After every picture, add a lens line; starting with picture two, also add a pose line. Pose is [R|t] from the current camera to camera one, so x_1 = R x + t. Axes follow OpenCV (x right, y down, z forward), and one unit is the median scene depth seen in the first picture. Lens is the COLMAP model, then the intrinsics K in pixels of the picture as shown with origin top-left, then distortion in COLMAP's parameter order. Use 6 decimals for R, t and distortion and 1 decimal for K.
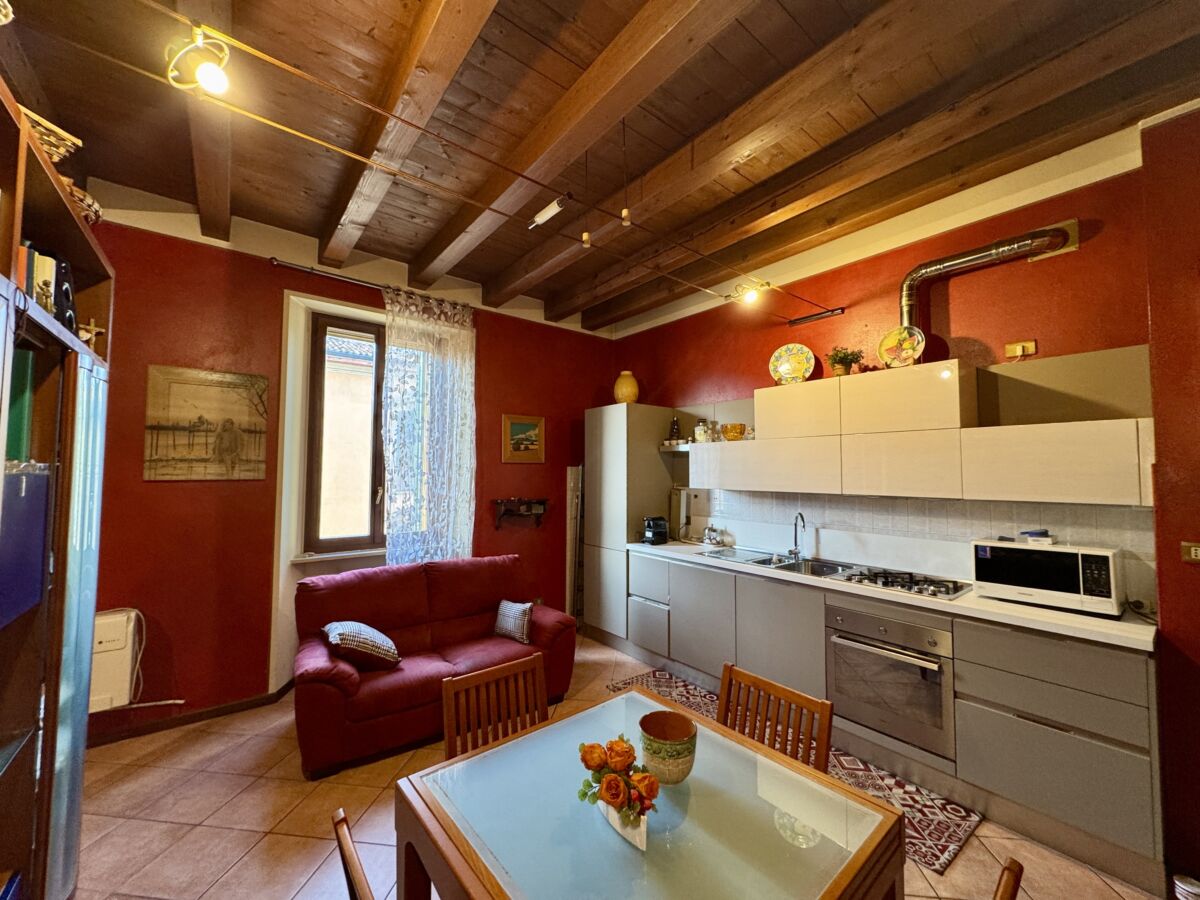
lens RADIAL K [[472.1, 0, 591.6], [0, 472.1, 450.1], [0, 0, 1]] dist [-0.000572, -0.000768]
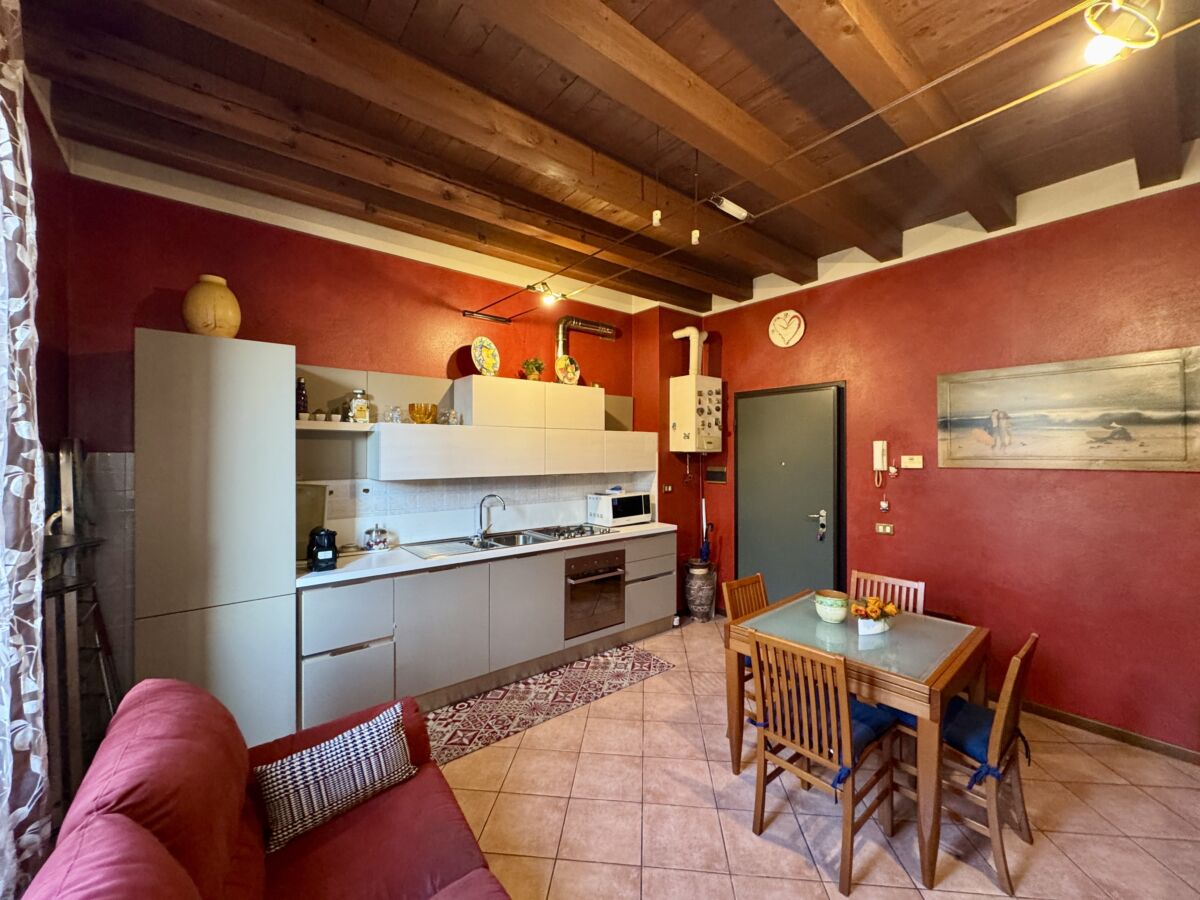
lens RADIAL K [[472.1, 0, 596.4], [0, 472.1, 449.5], [0, 0, 1]] dist [-0.000572, -0.000768]
pose [[-0.007268, -0.008448, 0.999938, -0.740675], [-0.049160, 0.998758, 0.008081, 0.007094], [-0.998764, -0.049098, -0.007674, 0.863472]]
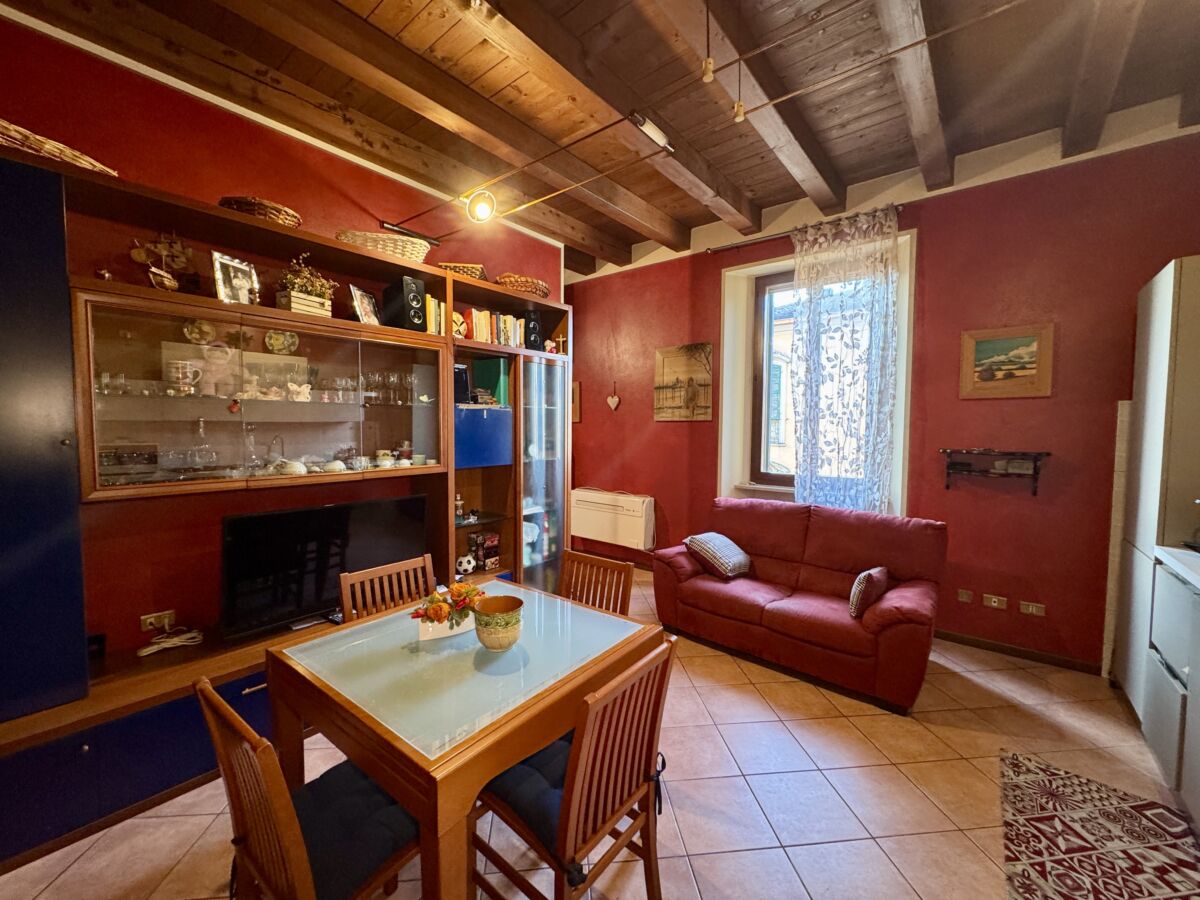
lens RADIAL K [[472.1, 0, 597.2], [0, 472.1, 444.1], [0, 0, 1]] dist [-0.000572, -0.000768]
pose [[0.221405, 0.041803, -0.974286, 0.486491], [0.044010, 0.997635, 0.052806, 0.039797], [0.974188, -0.054570, 0.219042, 0.352517]]
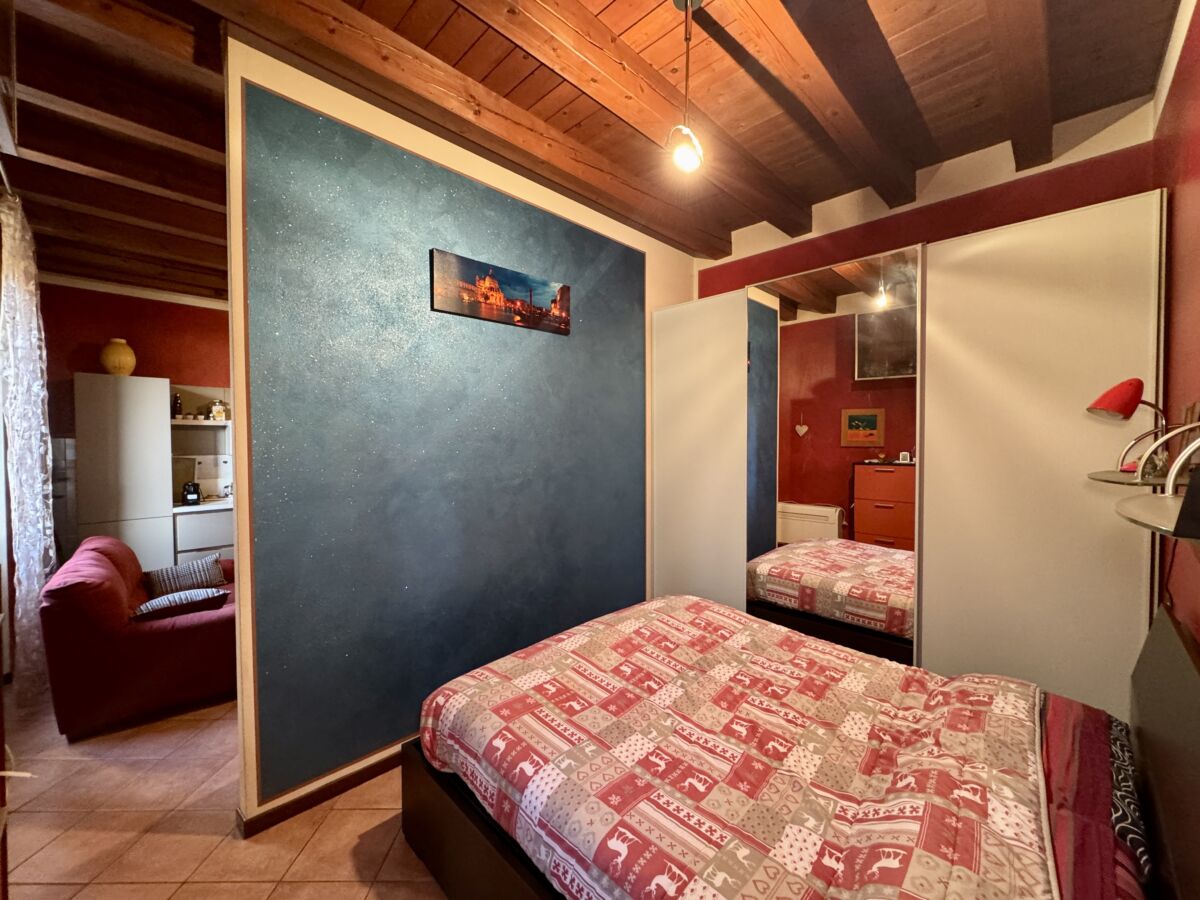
lens RADIAL K [[472.1, 0, 591.0], [0, 472.1, 447.6], [0, 0, 1]] dist [-0.000572, -0.000768]
pose [[-0.110354, -0.031973, 0.993378, -1.556979], [-0.049228, 0.998432, 0.026667, -0.031240], [-0.992672, -0.045959, -0.111755, 0.214940]]
